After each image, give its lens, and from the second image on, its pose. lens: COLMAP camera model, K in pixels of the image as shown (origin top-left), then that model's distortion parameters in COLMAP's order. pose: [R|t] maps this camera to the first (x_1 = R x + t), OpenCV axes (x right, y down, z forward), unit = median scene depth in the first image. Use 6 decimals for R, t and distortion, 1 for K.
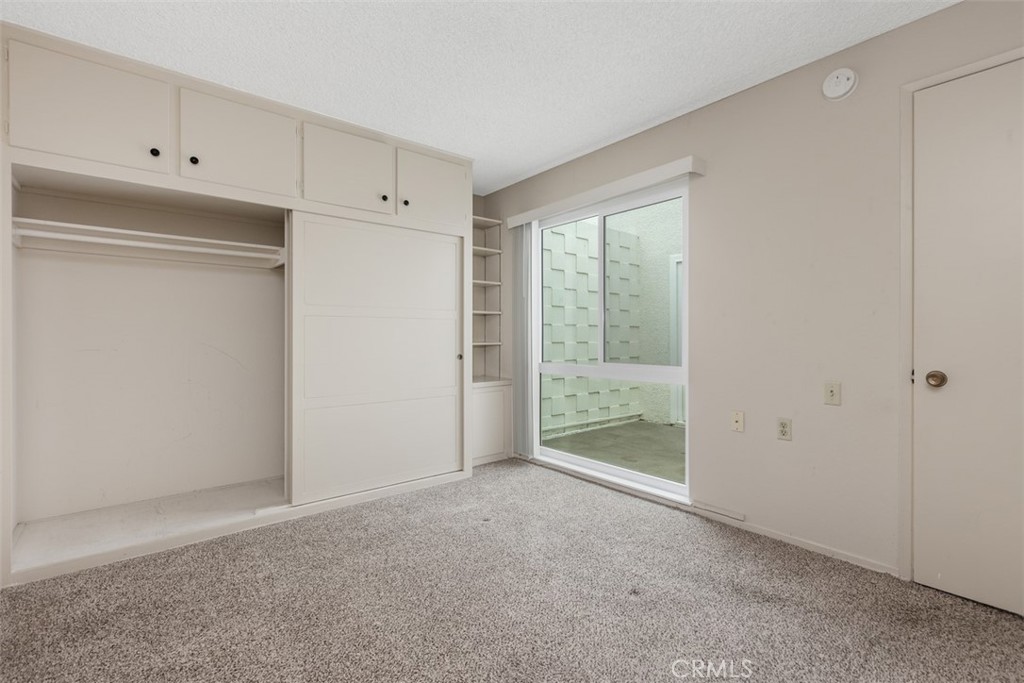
lens RADIAL K [[458.8, 0, 511.3], [0, 458.8, 335.1], [0, 0, 1]] dist [0.005432, -0.000969]
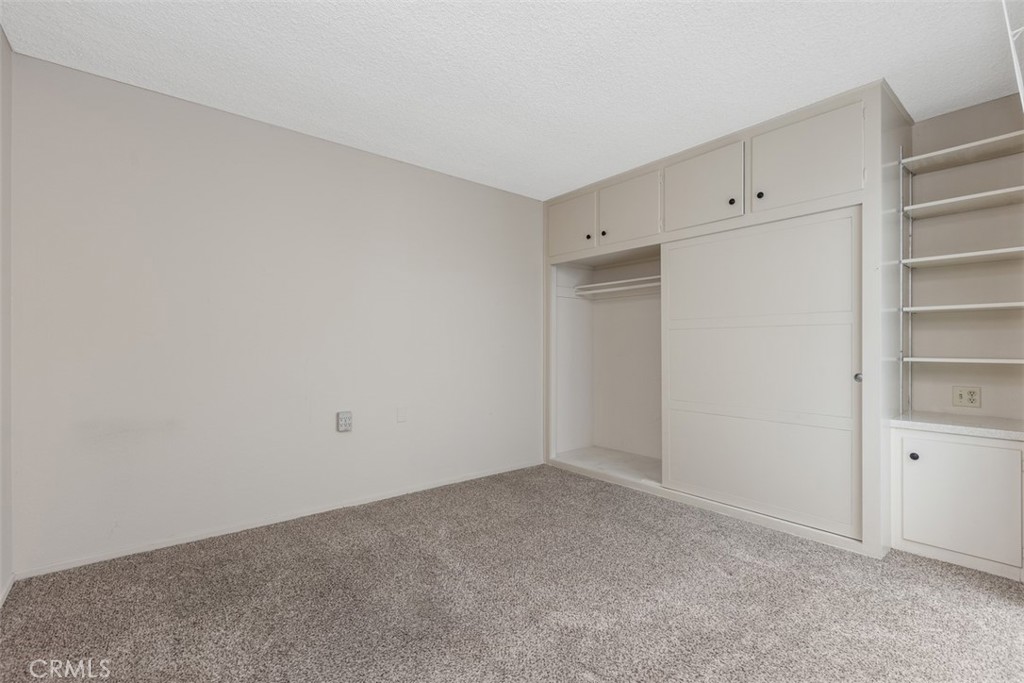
lens RADIAL K [[458.8, 0, 519.2], [0, 458.8, 344.9], [0, 0, 1]] dist [0.005432, -0.000969]
pose [[0.011856, -0.002791, -0.999926, 0.708048], [0.001331, 0.999995, -0.002775, -0.000274], [0.999929, -0.001298, 0.011860, 0.581691]]
